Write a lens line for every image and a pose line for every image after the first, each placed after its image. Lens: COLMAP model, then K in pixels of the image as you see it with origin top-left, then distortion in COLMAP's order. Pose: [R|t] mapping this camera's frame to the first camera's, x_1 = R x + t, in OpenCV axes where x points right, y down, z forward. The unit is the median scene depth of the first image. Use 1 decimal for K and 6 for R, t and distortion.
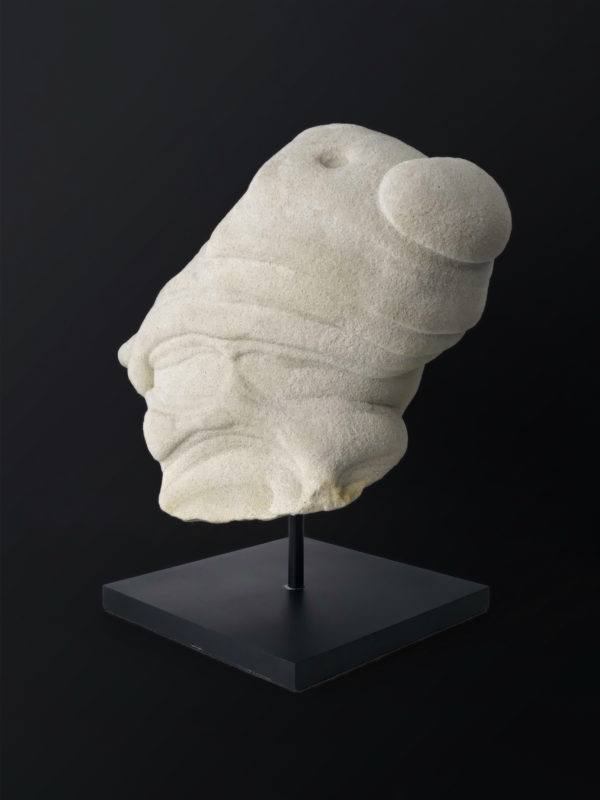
lens RADIAL K [[952.2, 0, 300.0], [0, 952.2, 400.0], [0, 0, 1]] dist [-0.005068, 0.004225]
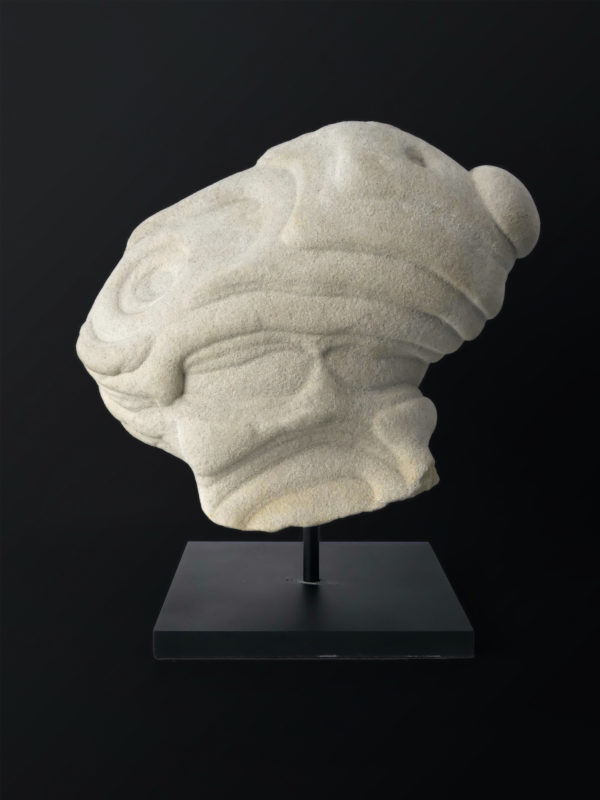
lens RADIAL K [[952.2, 0, 300.0], [0, 952.2, 400.0], [0, 0, 1]] dist [-0.005068, 0.004225]
pose [[0.700557, -0.095952, 0.707116, -0.792096], [0.086282, 0.995038, 0.049540, -0.047576], [-0.708361, 0.026305, 0.705360, 0.338729]]
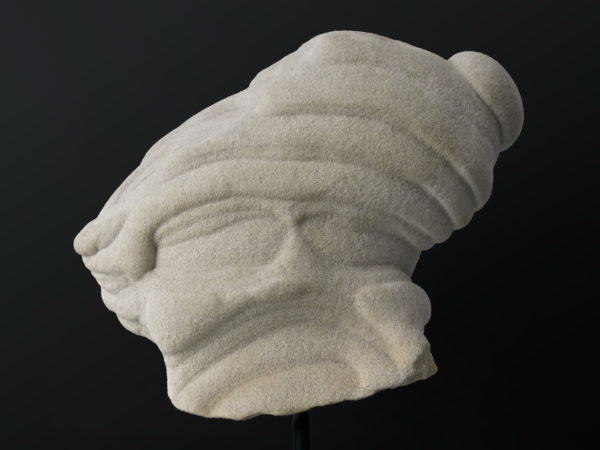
lens RADIAL K [[521.3, 0, 263.4], [0, 521.3, 243.0], [0, 0, 1]] dist [0.001929, -0.005078]
pose [[0.814630, 0.086391, 0.573511, -0.388823], [0.074878, 0.964903, -0.251706, 0.101764], [-0.575127, 0.247991, 0.779570, 0.644969]]
